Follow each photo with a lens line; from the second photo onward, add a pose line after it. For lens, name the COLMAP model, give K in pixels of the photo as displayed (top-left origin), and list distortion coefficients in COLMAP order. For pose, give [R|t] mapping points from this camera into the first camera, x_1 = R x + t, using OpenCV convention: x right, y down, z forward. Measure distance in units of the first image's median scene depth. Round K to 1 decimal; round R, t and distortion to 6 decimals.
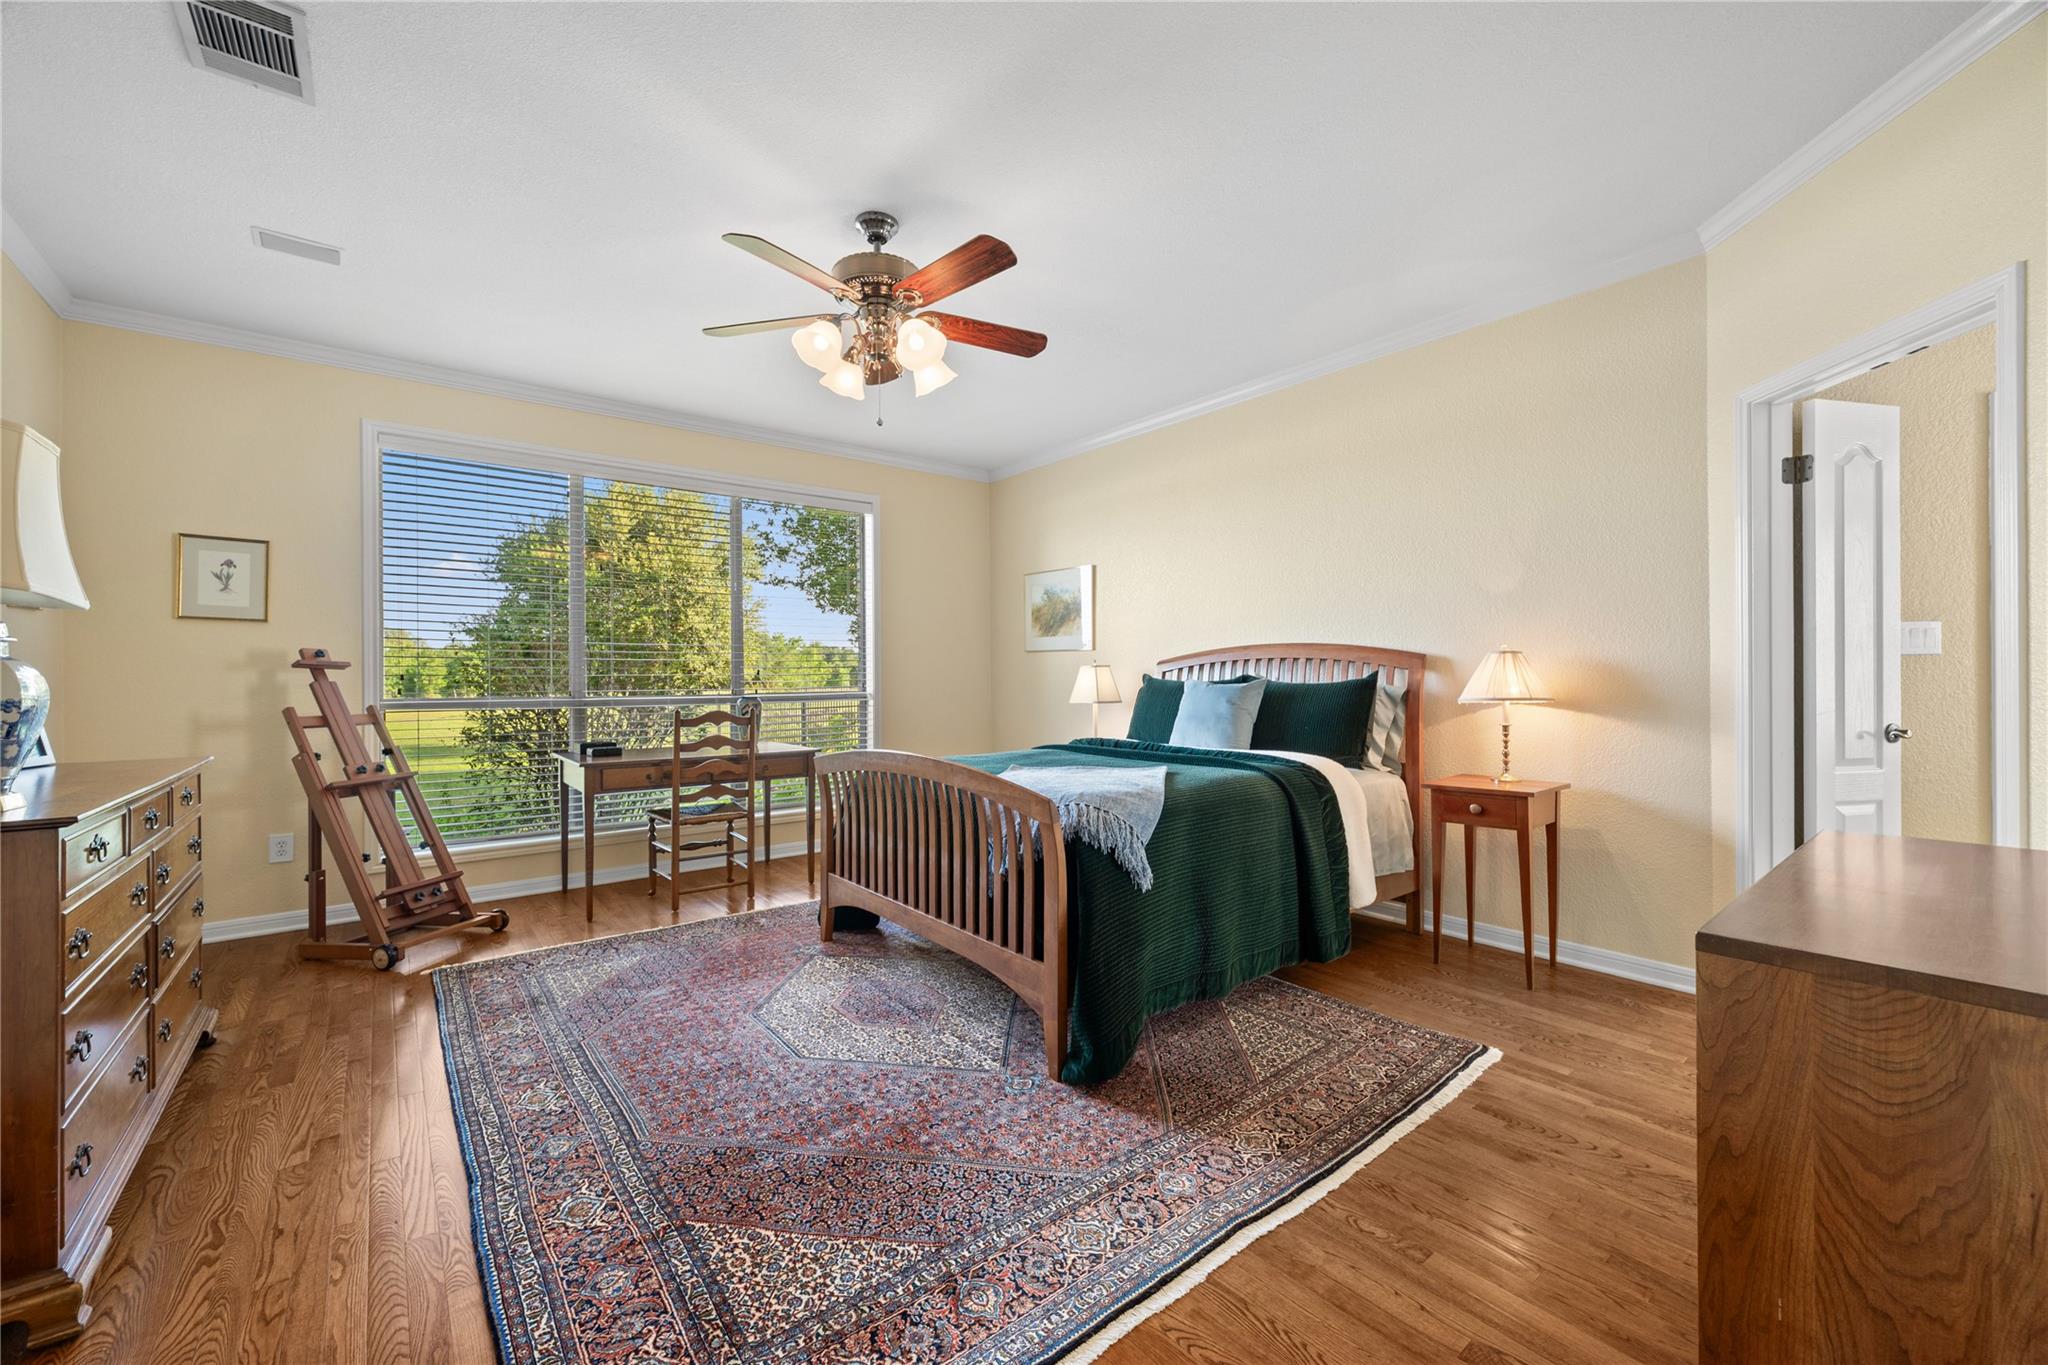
lens RADIAL K [[808.2, 0, 1033.8], [0, 808.2, 683.7], [0, 0, 1]] dist [-0.002907, -0.000113]
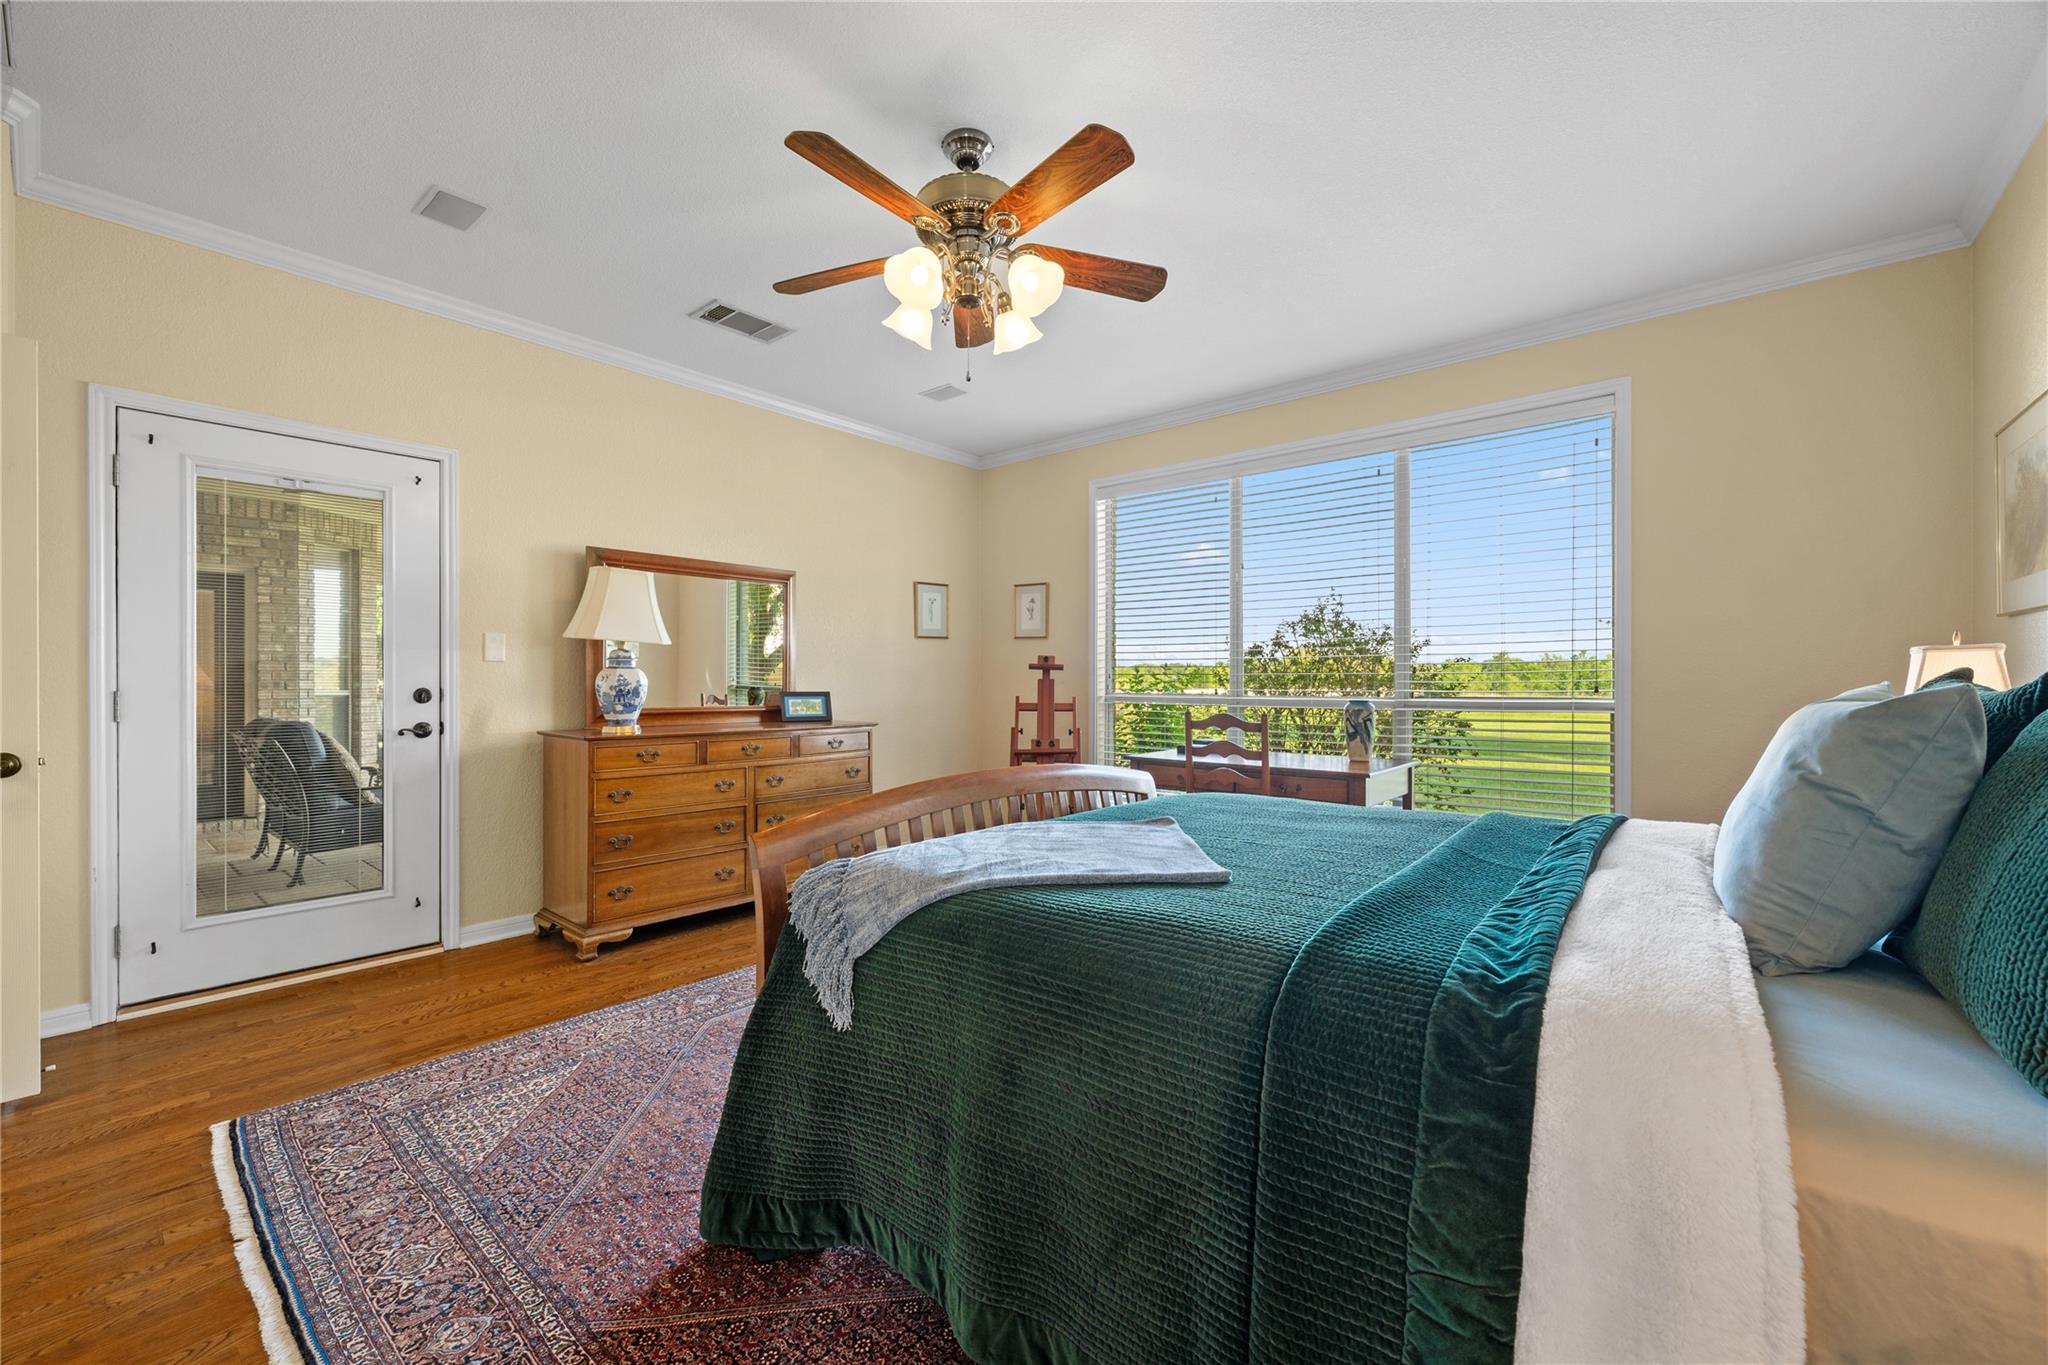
lens RADIAL K [[819.0, 0, 1024.0], [0, 819.0, 682.5], [0, 0, 1]] dist [0.001646, 0.000269]
pose [[0.192166, 0.011769, -0.981292, 0.521231], [-0.010061, 0.999899, 0.010022, -0.009822], [0.981311, 0.007947, 0.192265, 0.685605]]
